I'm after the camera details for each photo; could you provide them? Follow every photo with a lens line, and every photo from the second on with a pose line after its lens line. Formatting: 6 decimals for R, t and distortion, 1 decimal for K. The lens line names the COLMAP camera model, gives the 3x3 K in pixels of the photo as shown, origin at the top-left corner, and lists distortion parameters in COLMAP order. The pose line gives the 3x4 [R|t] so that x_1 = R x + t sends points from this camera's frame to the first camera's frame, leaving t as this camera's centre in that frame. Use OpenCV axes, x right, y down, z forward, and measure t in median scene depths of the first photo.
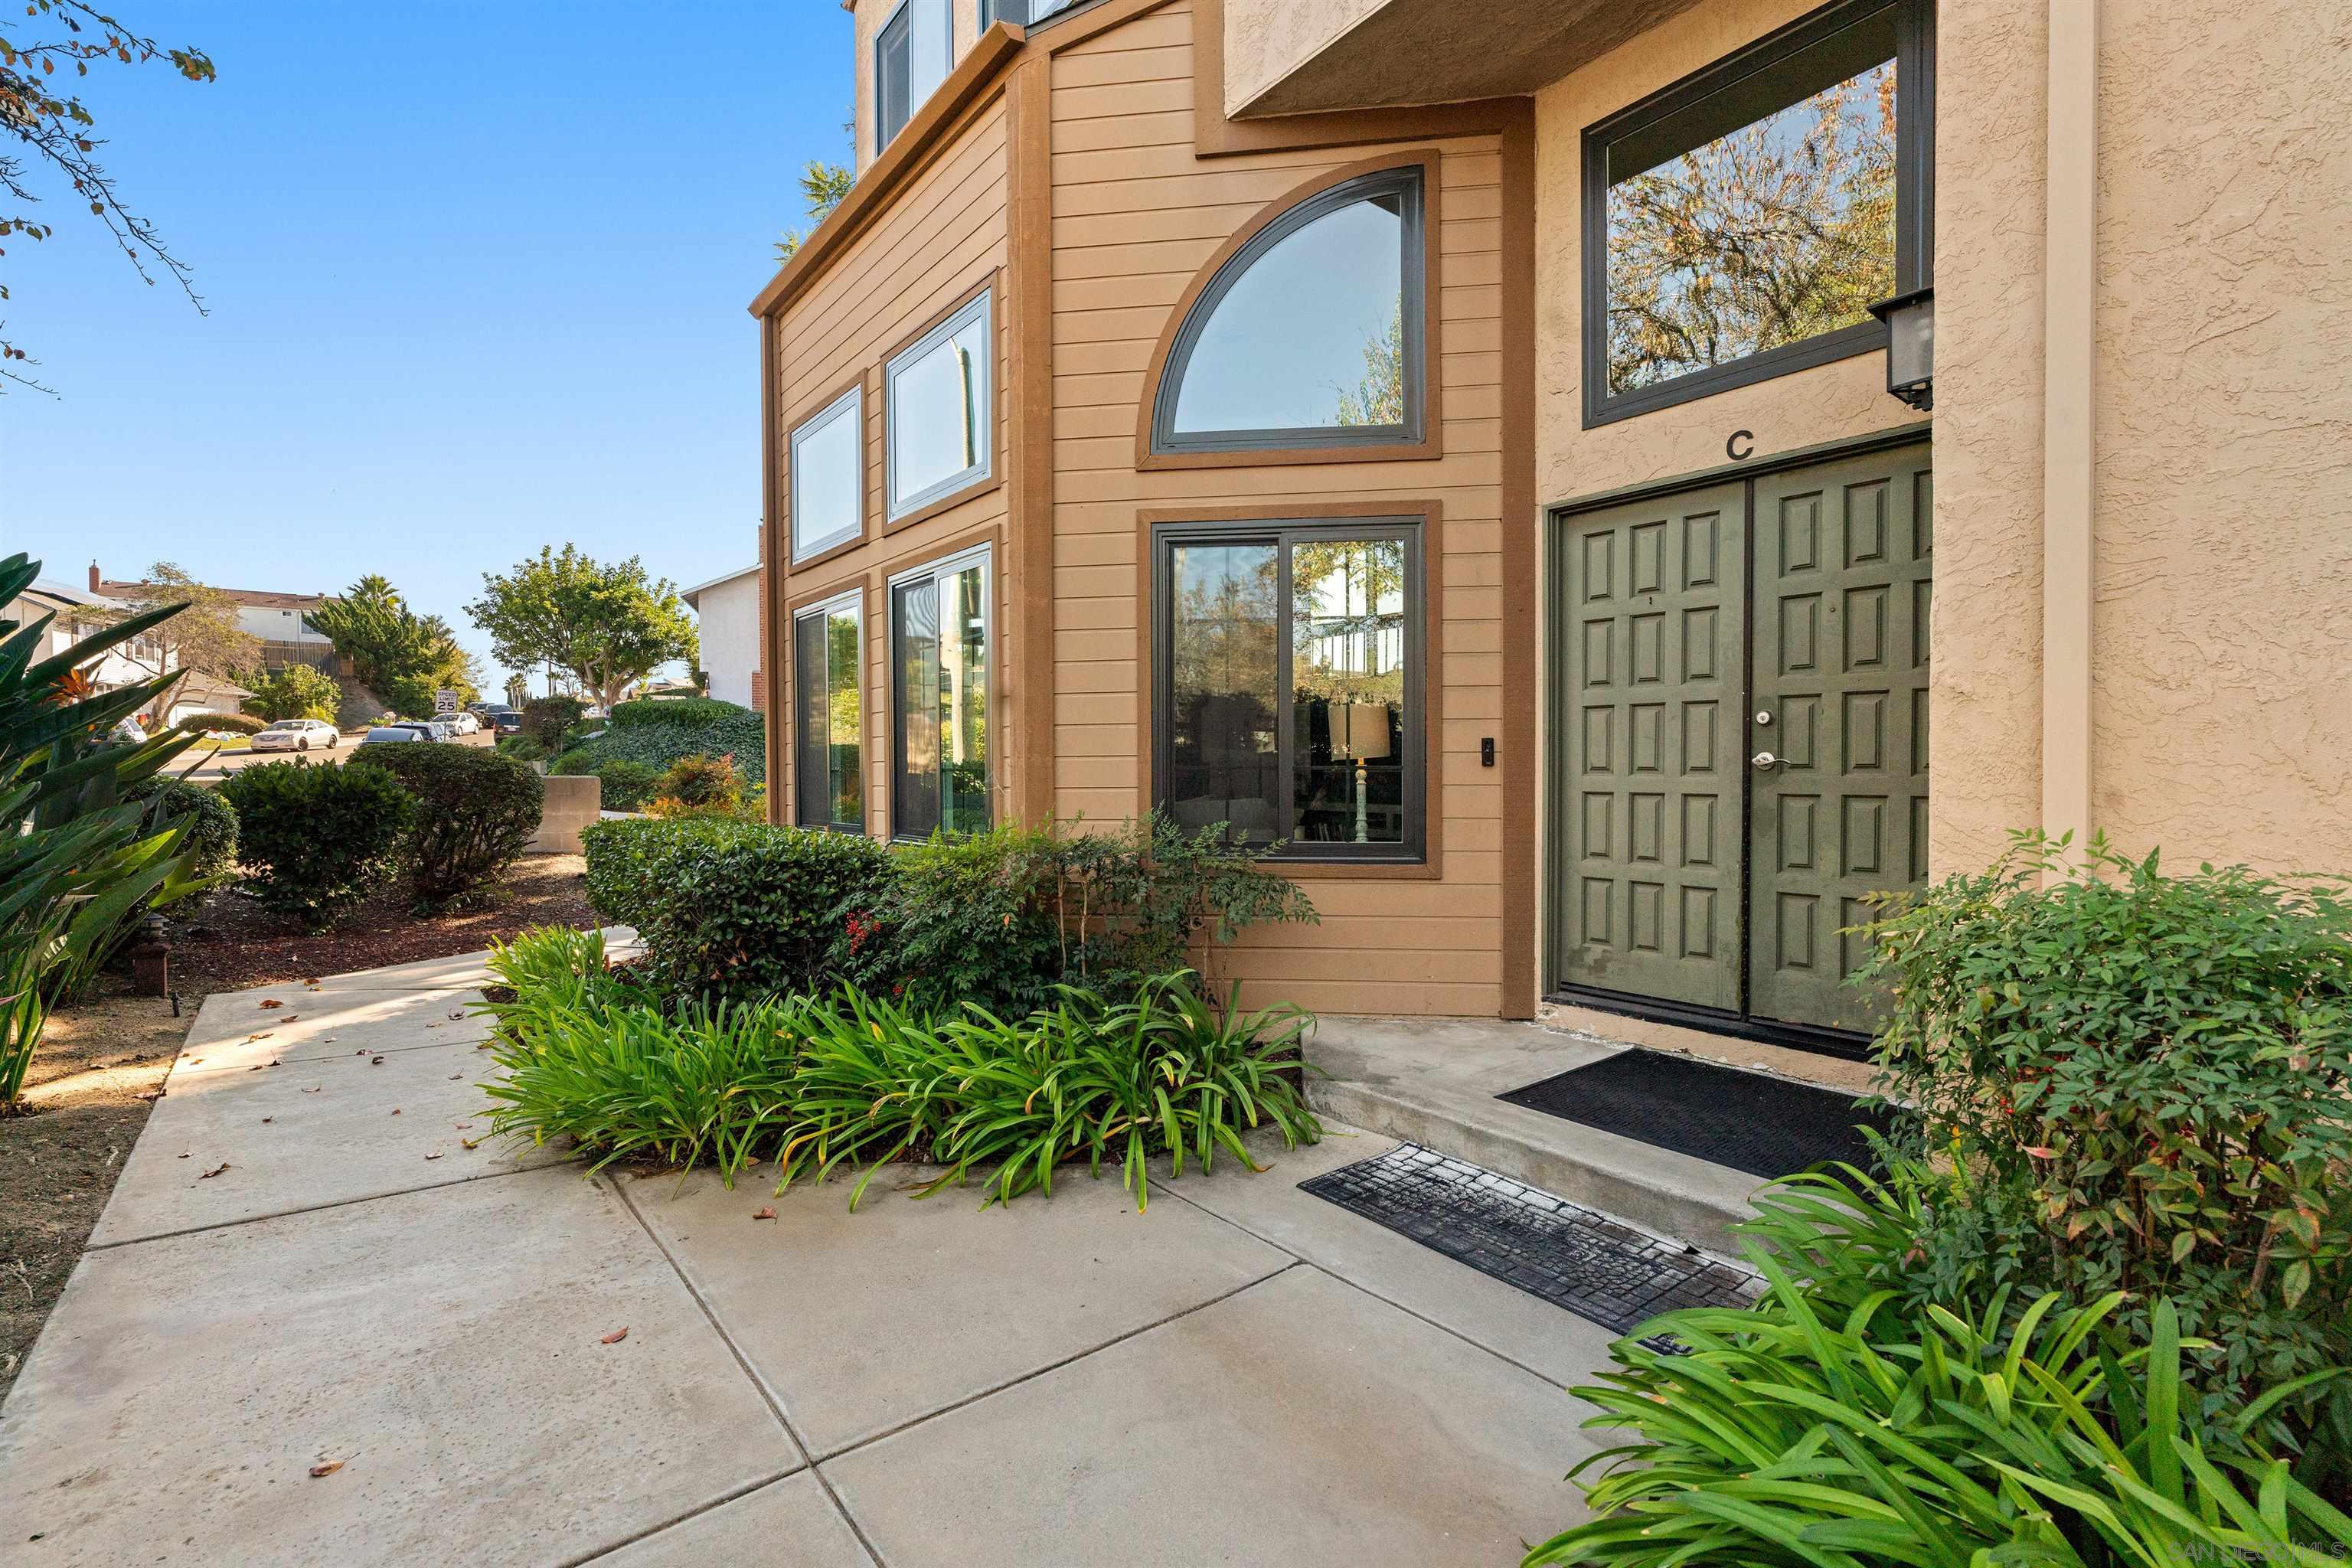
lens RADIAL K [[1047.8, 0, 1182.5], [0, 1047.8, 780.8], [0, 0, 1]] dist [-0.009362, 0.002447]
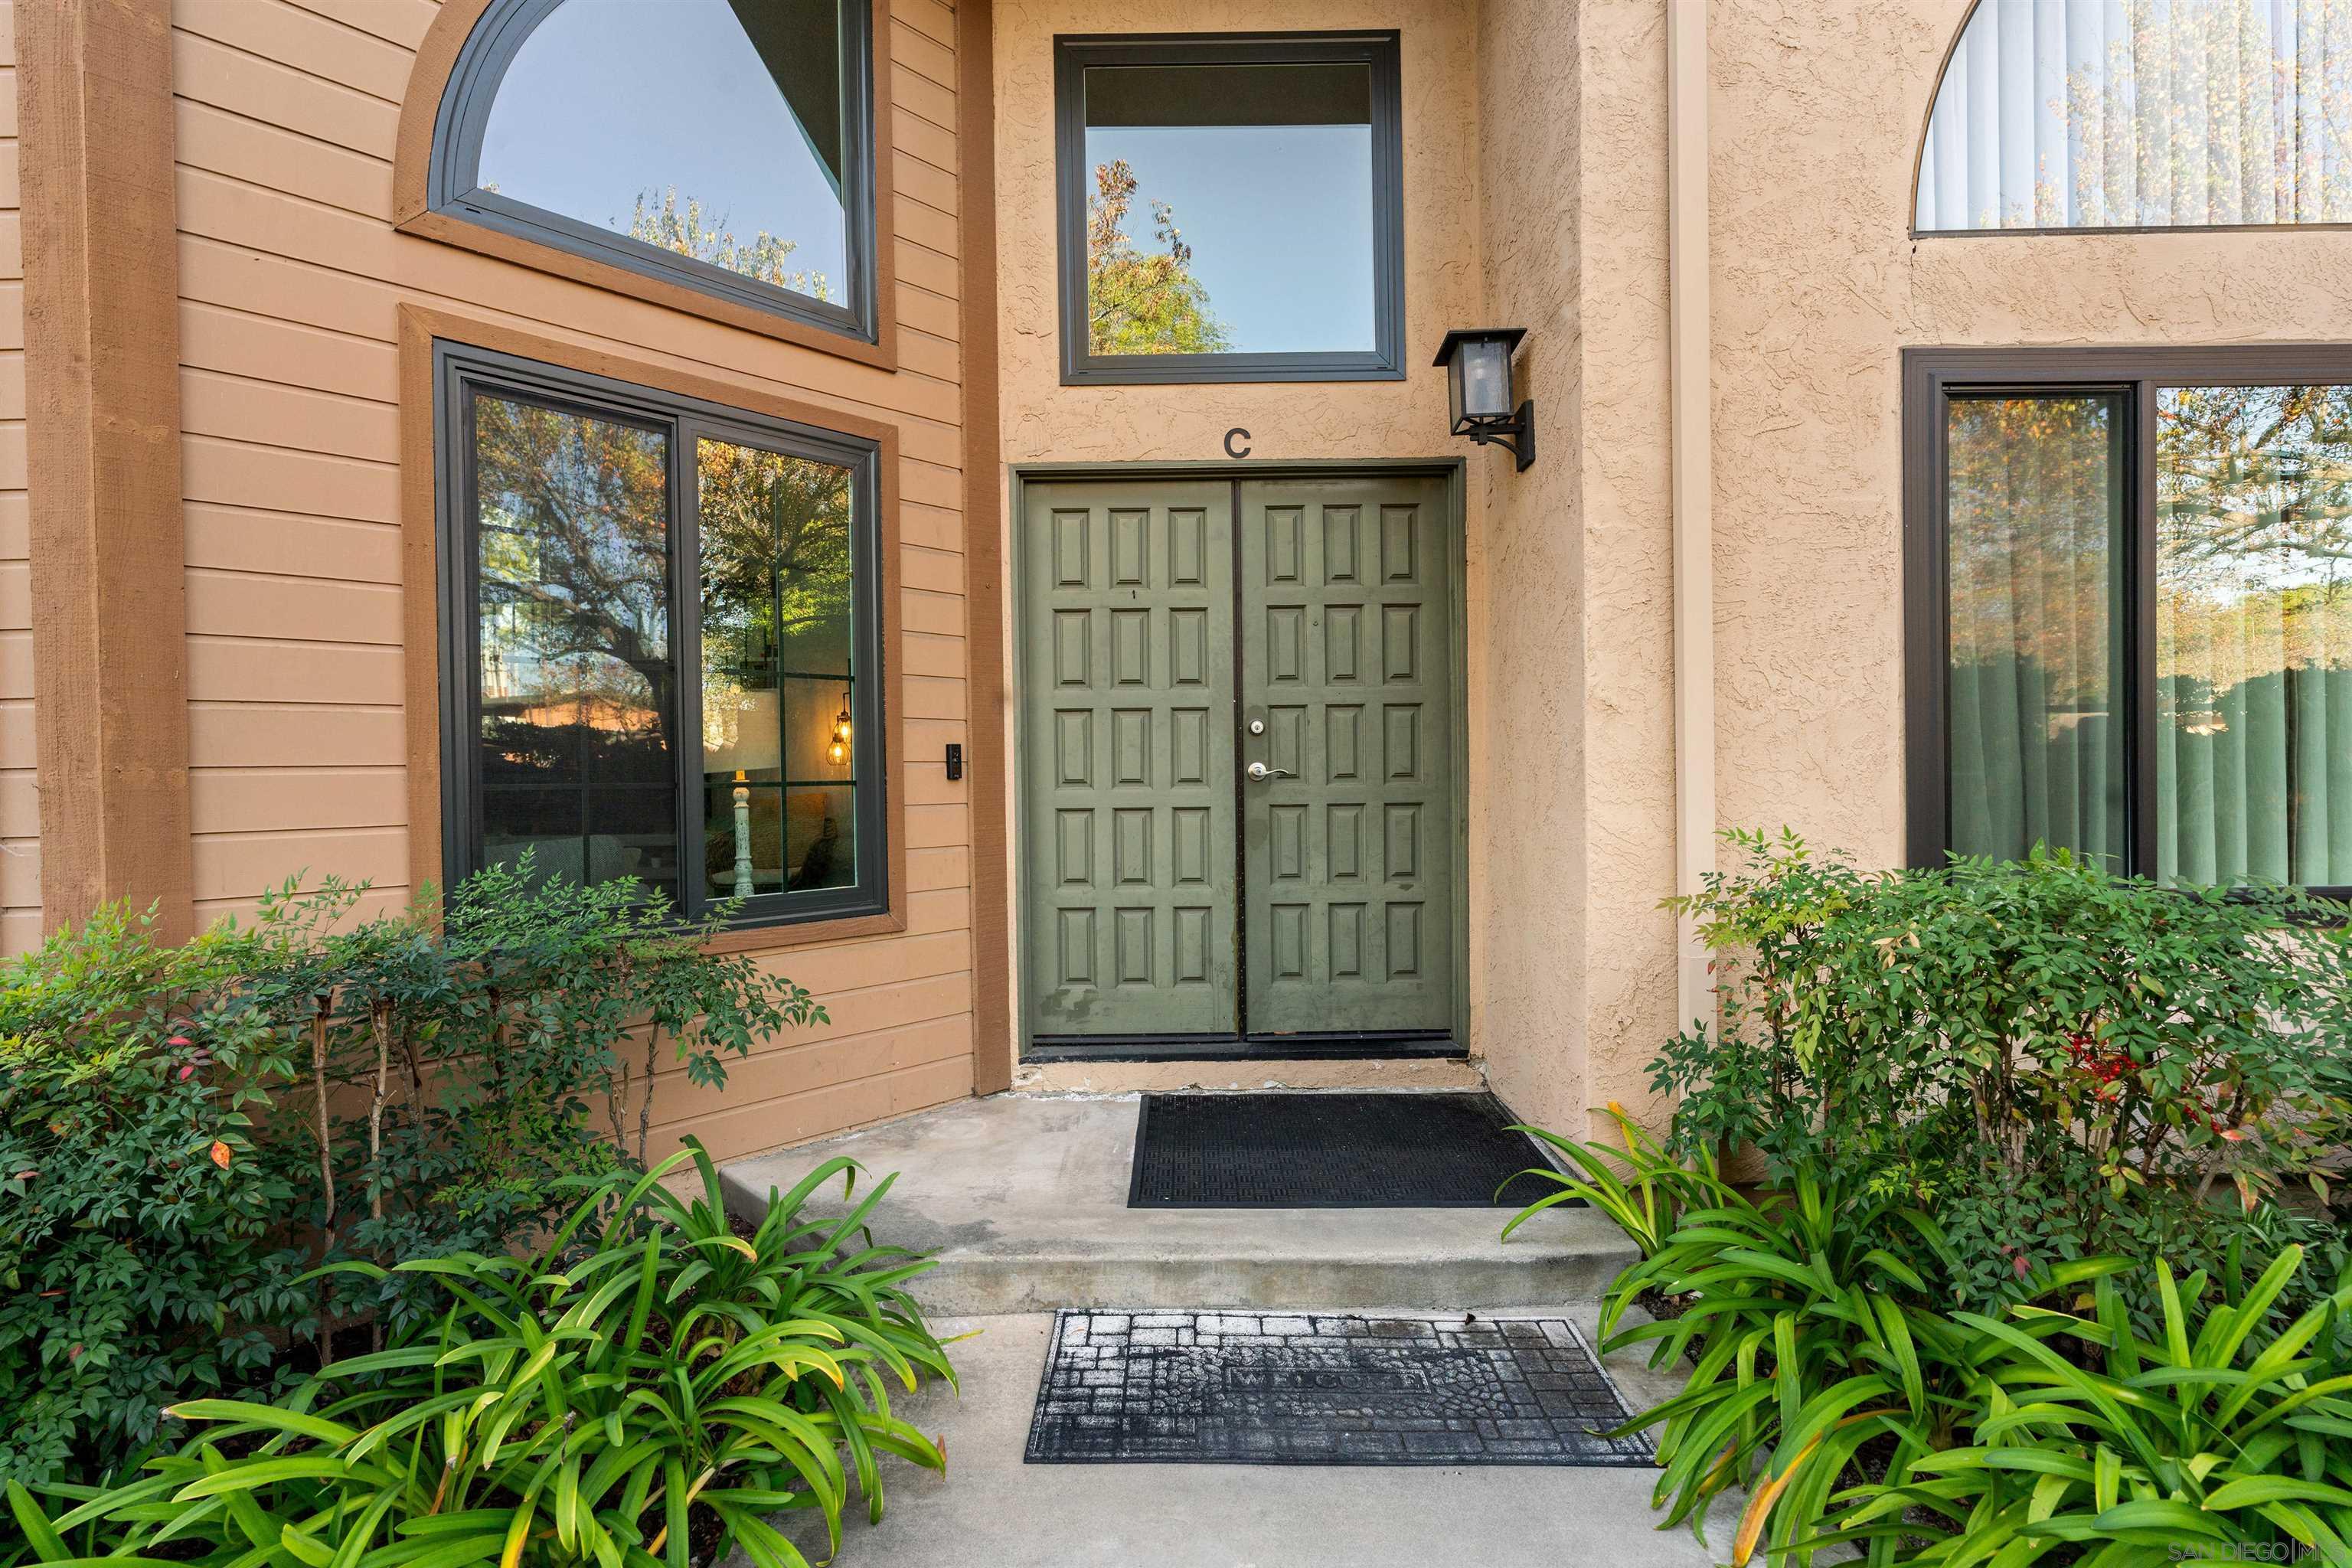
lens RADIAL K [[1047.8, 0, 1174.4], [0, 1047.8, 783.5], [0, 0, 1]] dist [-0.009362, 0.002447]
pose [[0.627244, -0.012076, 0.778729, -0.243143], [0.021126, 0.999776, -0.001513, -0.007383], [-0.778536, 0.017400, 0.627359, 0.423077]]
